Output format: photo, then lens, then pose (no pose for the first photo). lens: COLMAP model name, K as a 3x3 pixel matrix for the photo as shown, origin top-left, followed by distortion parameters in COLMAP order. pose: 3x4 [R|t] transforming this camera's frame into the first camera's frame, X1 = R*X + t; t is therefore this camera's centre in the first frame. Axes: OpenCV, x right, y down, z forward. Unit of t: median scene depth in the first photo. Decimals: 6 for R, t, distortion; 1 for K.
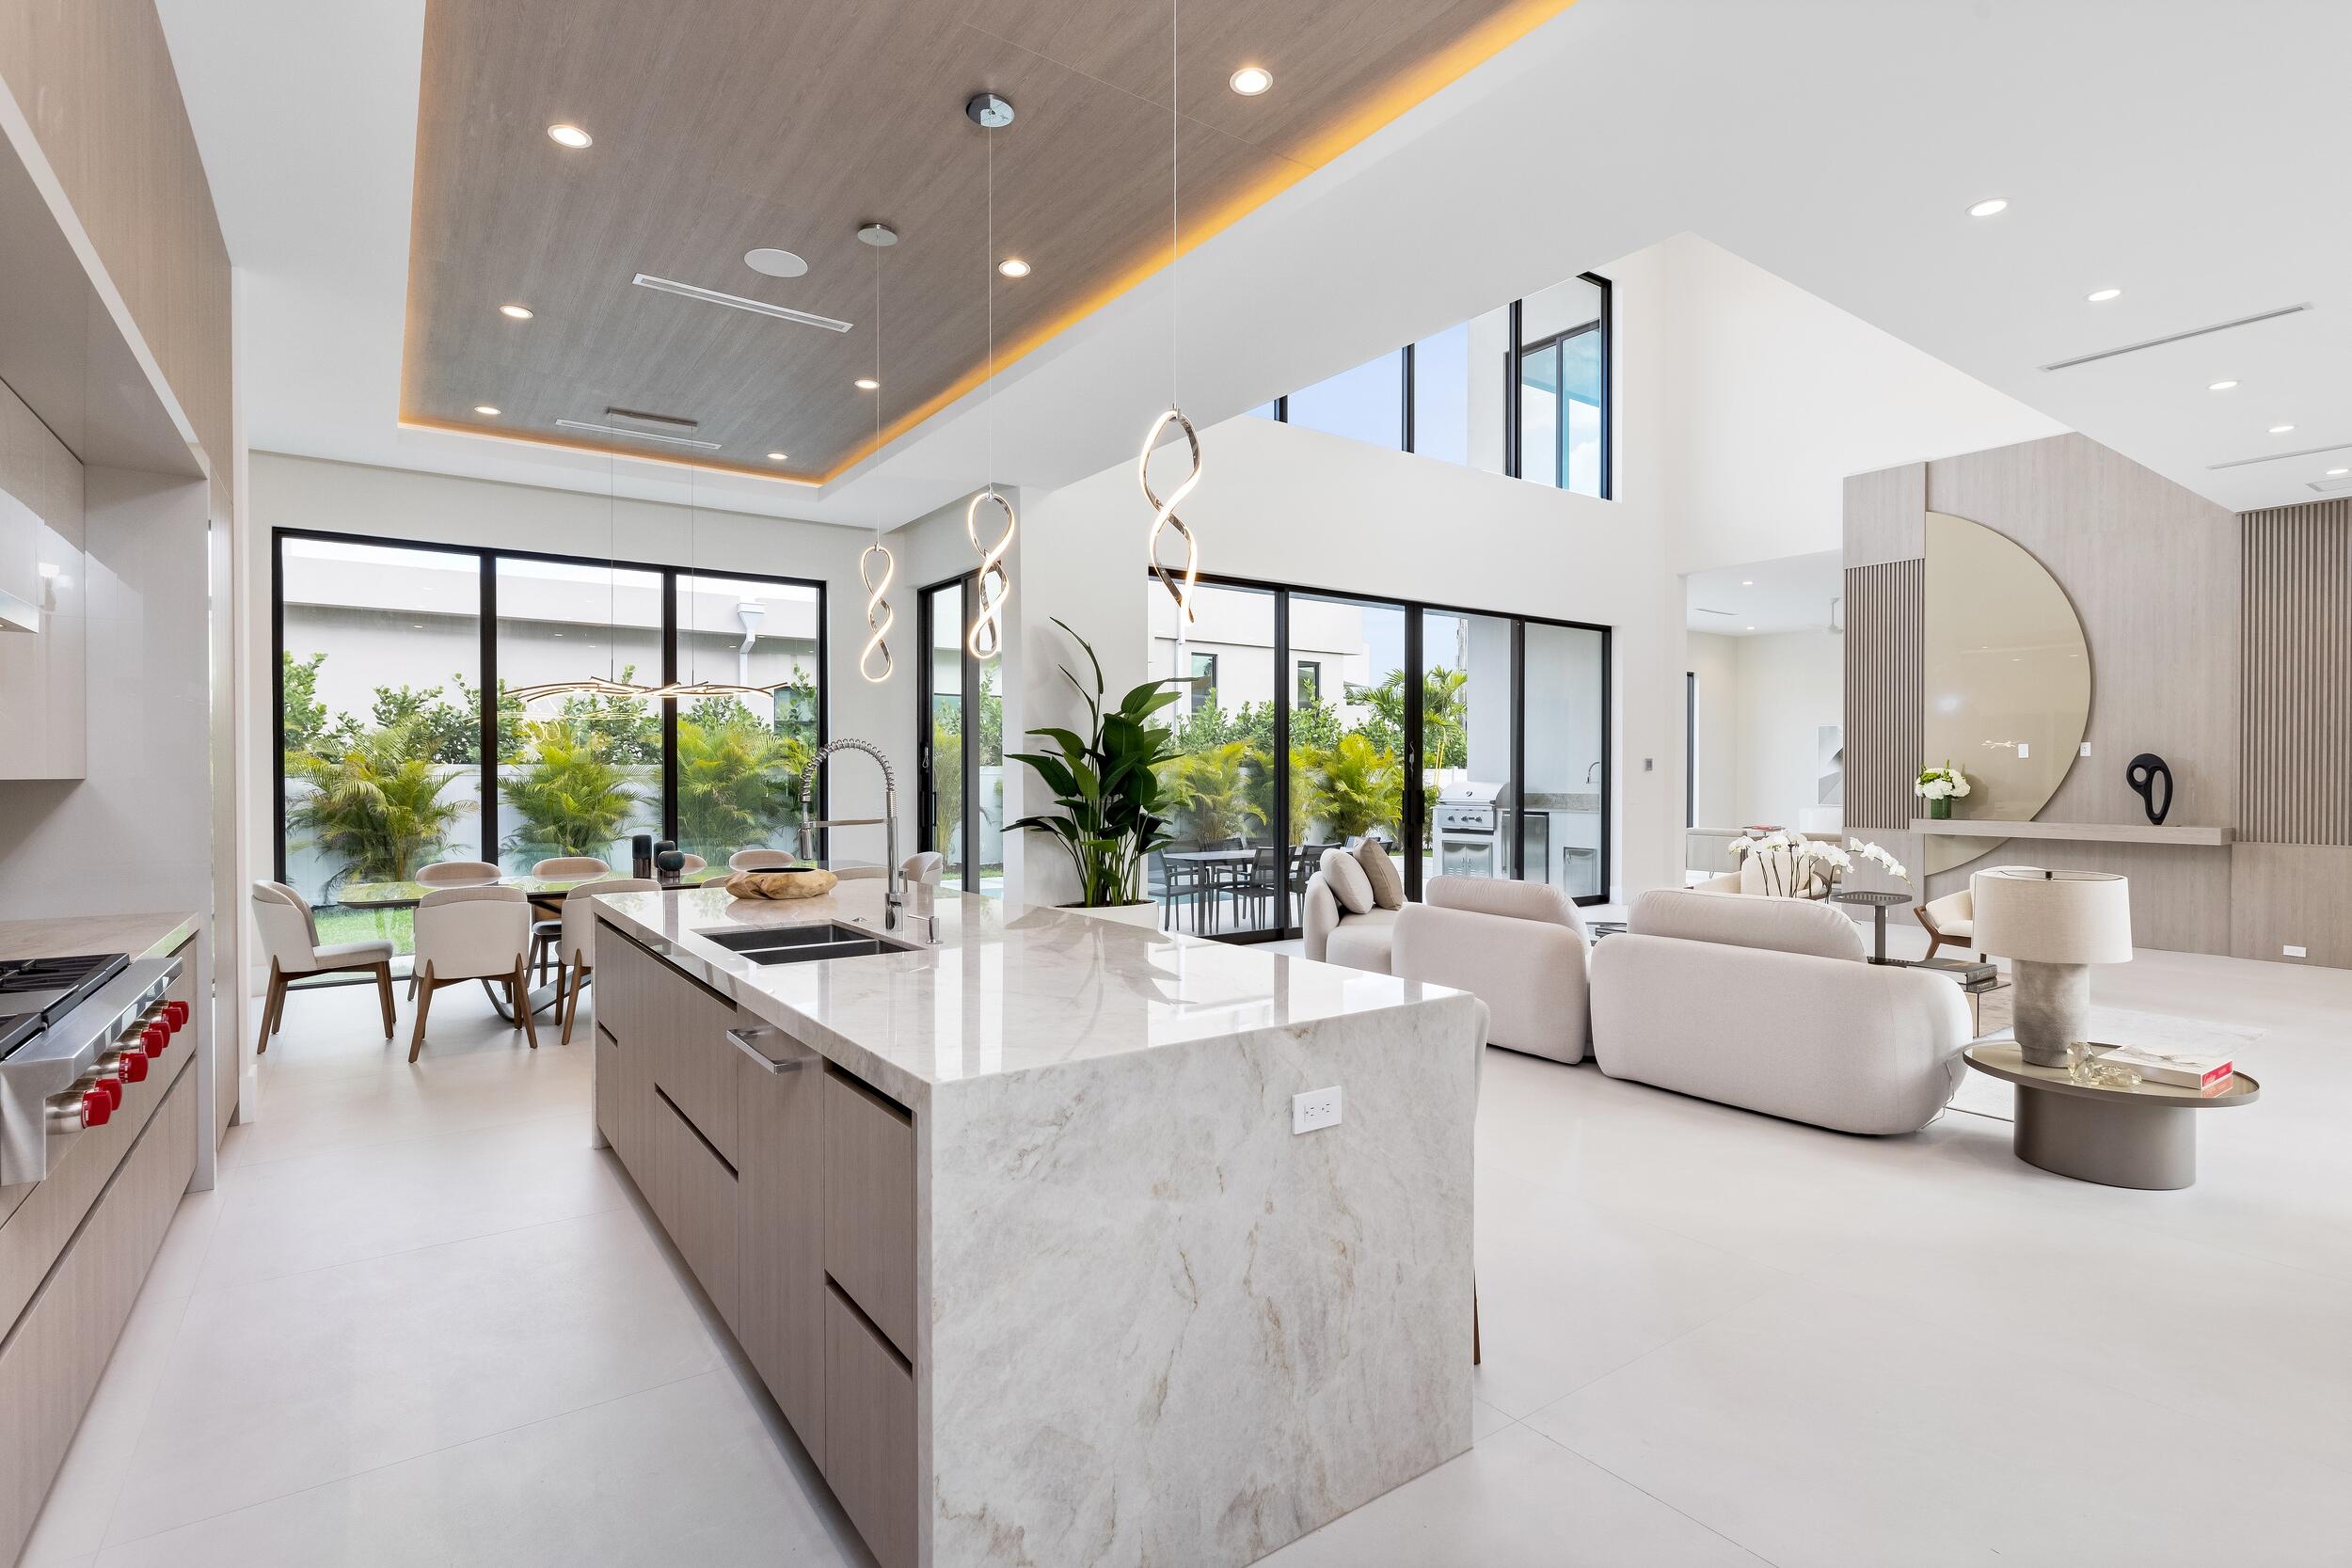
lens RADIAL K [[1134.3, 0, 1176.0], [0, 1134.3, 784.0], [0, 0, 1]] dist [0.000673, -0.000250]
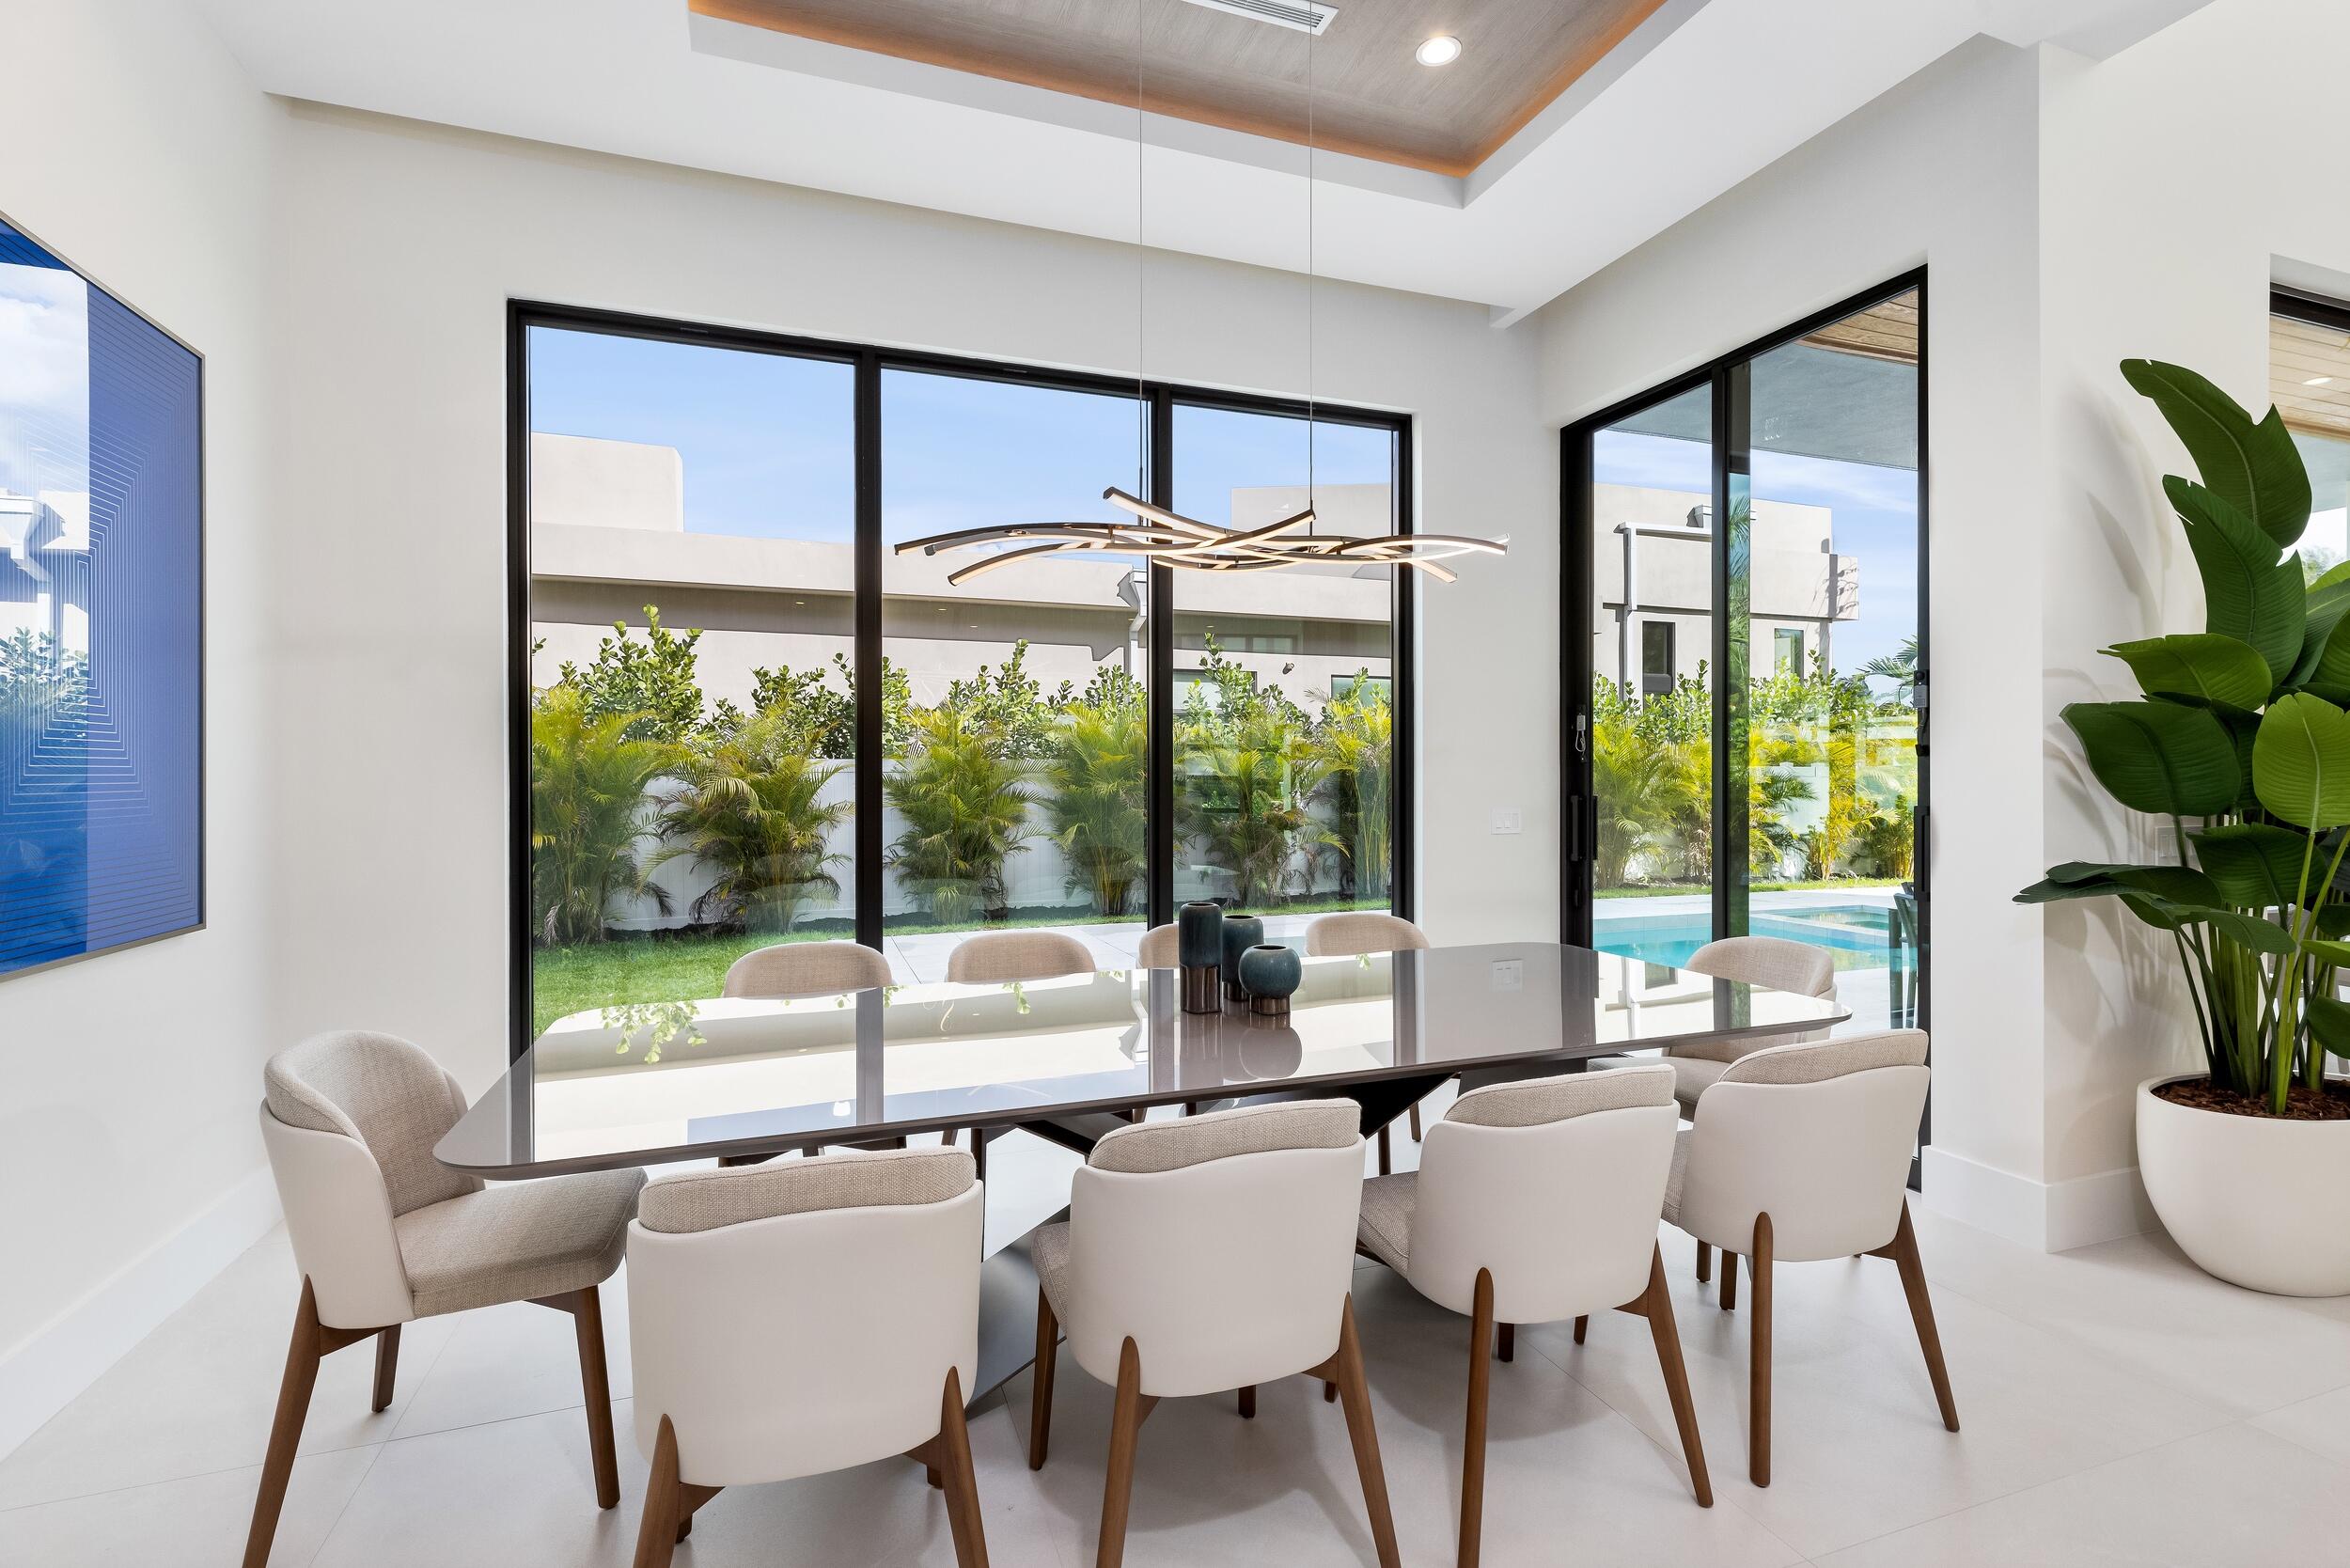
lens RADIAL K [[1076.5, 0, 1157.4], [0, 1076.5, 772.2], [0, 0, 1]] dist [0.001465, 0.000147]
pose [[0.959545, 0.000003, -0.281556, -0.194760], [-0.002669, 0.999955, -0.009086, -0.000625], [0.281543, 0.009470, 0.959502, 0.324440]]
